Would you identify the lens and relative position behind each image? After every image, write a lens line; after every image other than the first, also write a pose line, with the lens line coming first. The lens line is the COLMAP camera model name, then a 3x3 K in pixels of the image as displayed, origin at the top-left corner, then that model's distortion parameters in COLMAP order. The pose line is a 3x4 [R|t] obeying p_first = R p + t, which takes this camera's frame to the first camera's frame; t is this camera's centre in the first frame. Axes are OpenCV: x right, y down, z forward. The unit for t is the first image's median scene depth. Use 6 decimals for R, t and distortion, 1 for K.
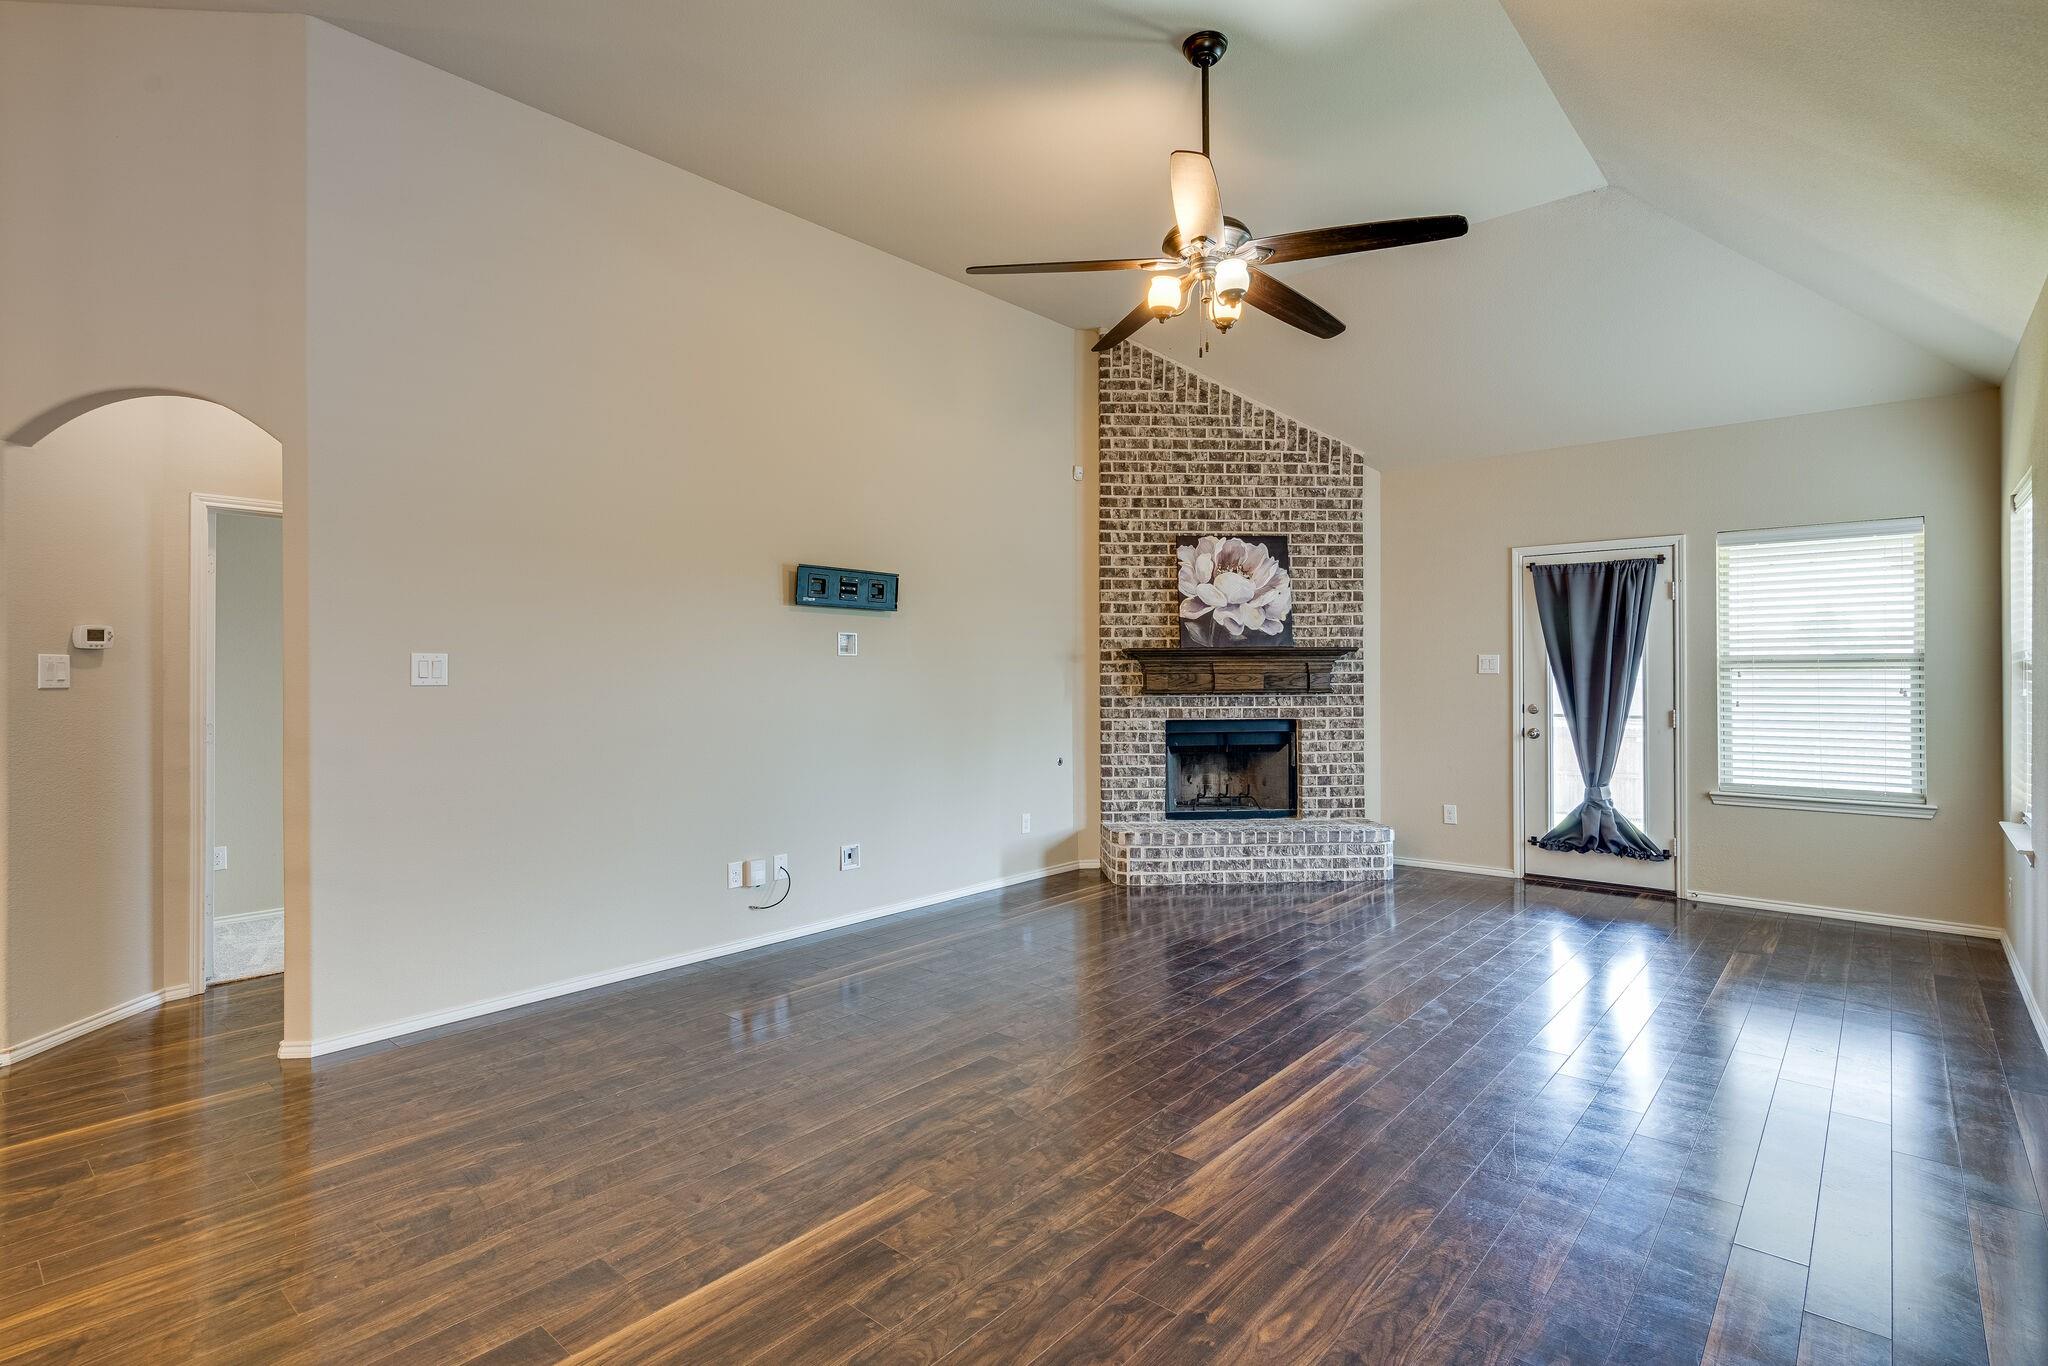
lens RADIAL K [[999.0, 0, 1023.0], [0, 999.0, 679.1], [0, 0, 1]] dist [0.000068, 0.000304]
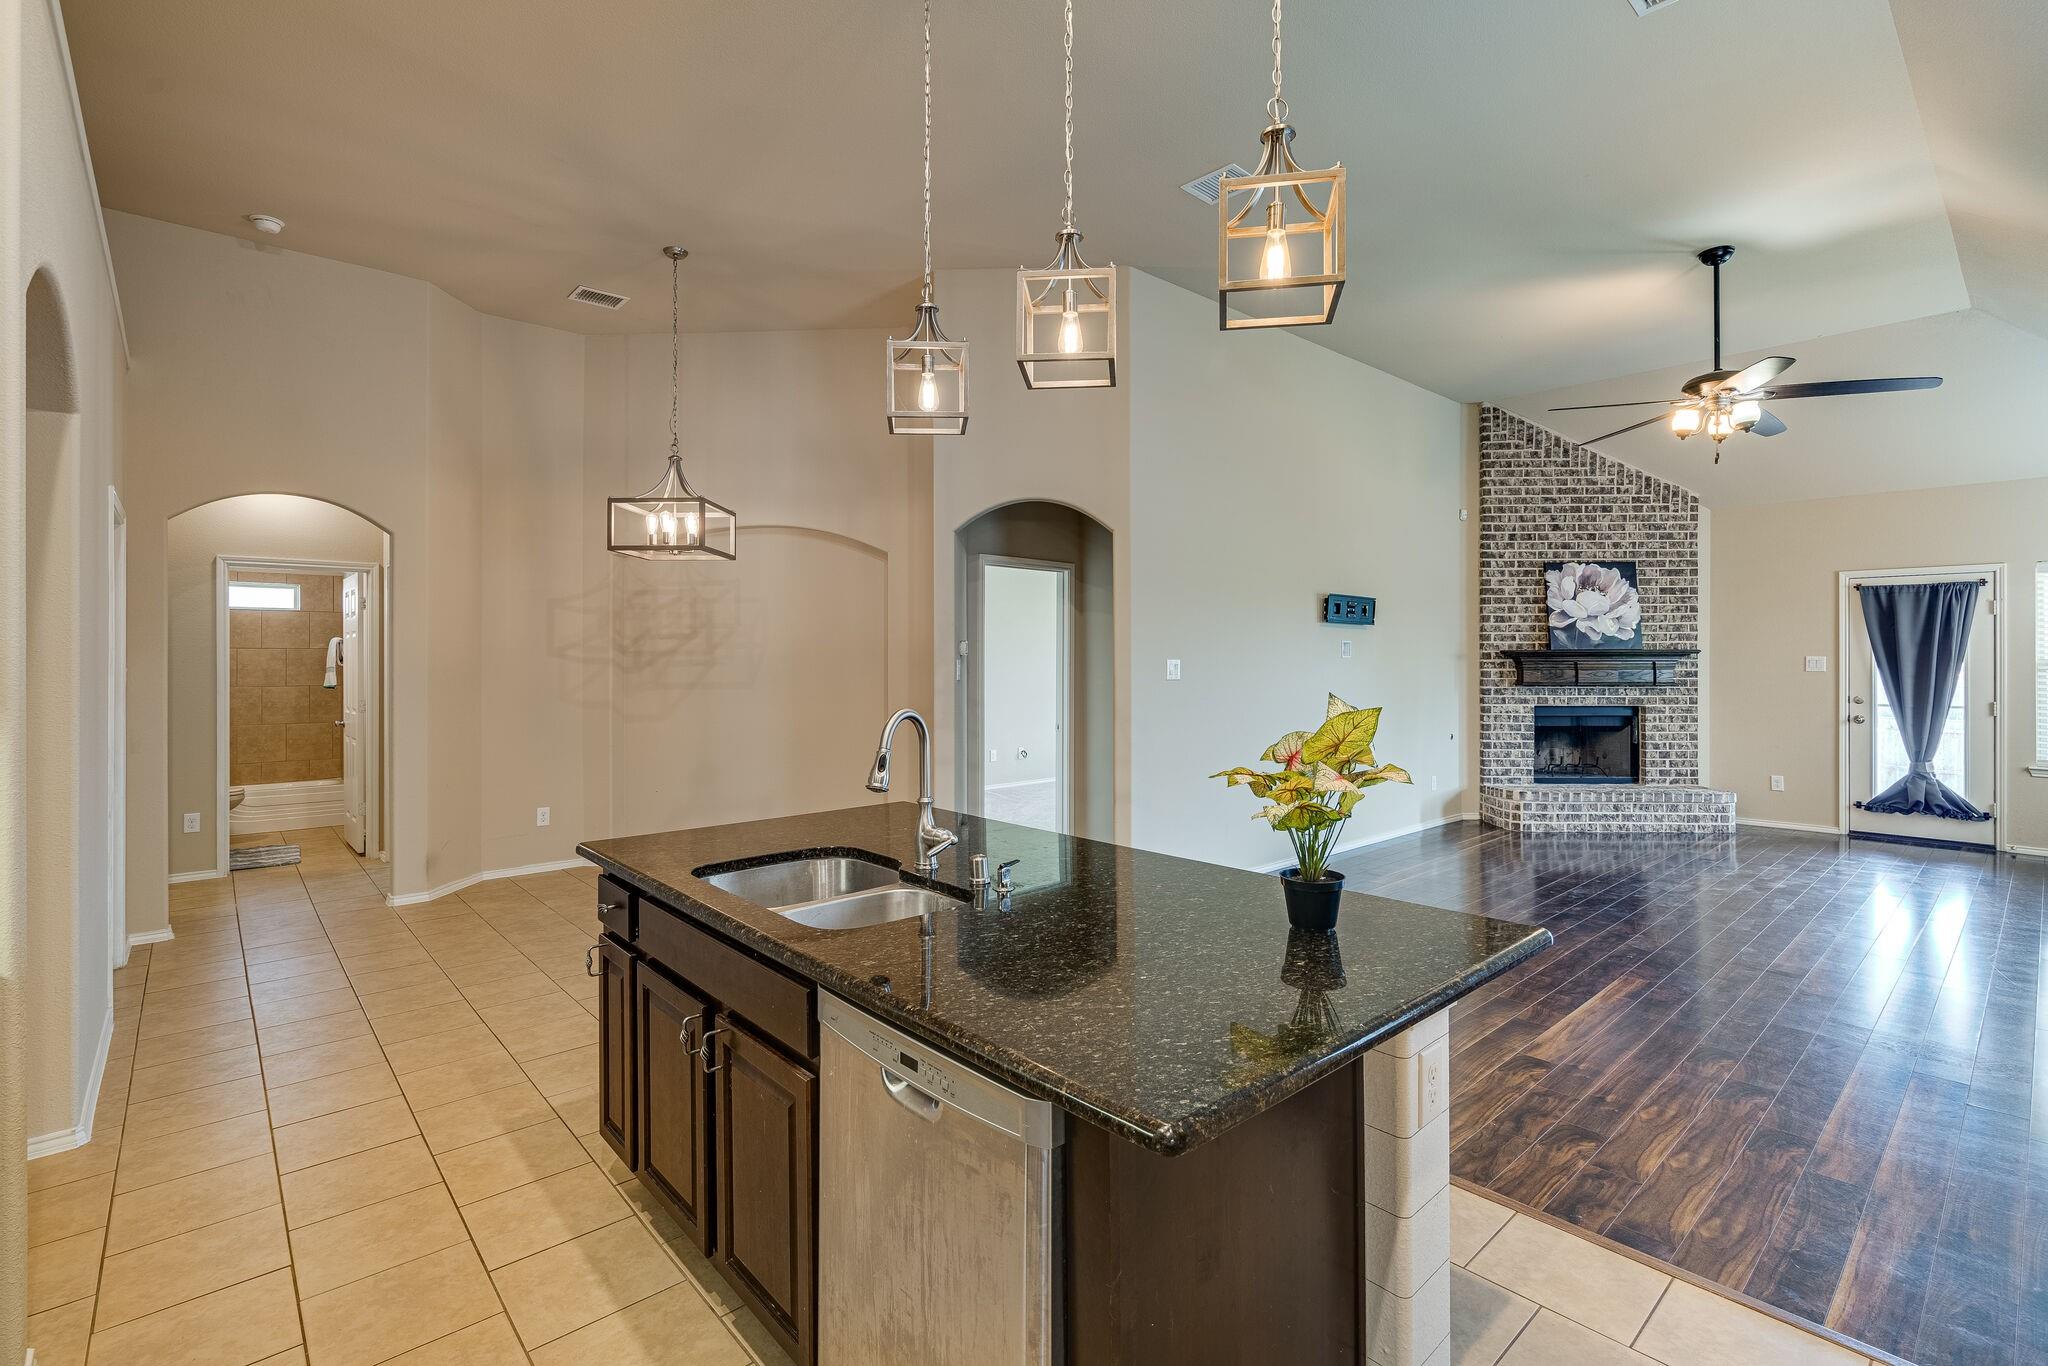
lens RADIAL K [[931.7, 0, 1026.3], [0, 931.7, 665.5], [0, 0, 1]] dist [-0.002959, -0.000322]
pose [[0.992413, 0.004524, -0.122867, -0.361199], [-0.004333, 0.999989, 0.001816, -0.010262], [0.122873, -0.001269, 0.992422, -0.271659]]
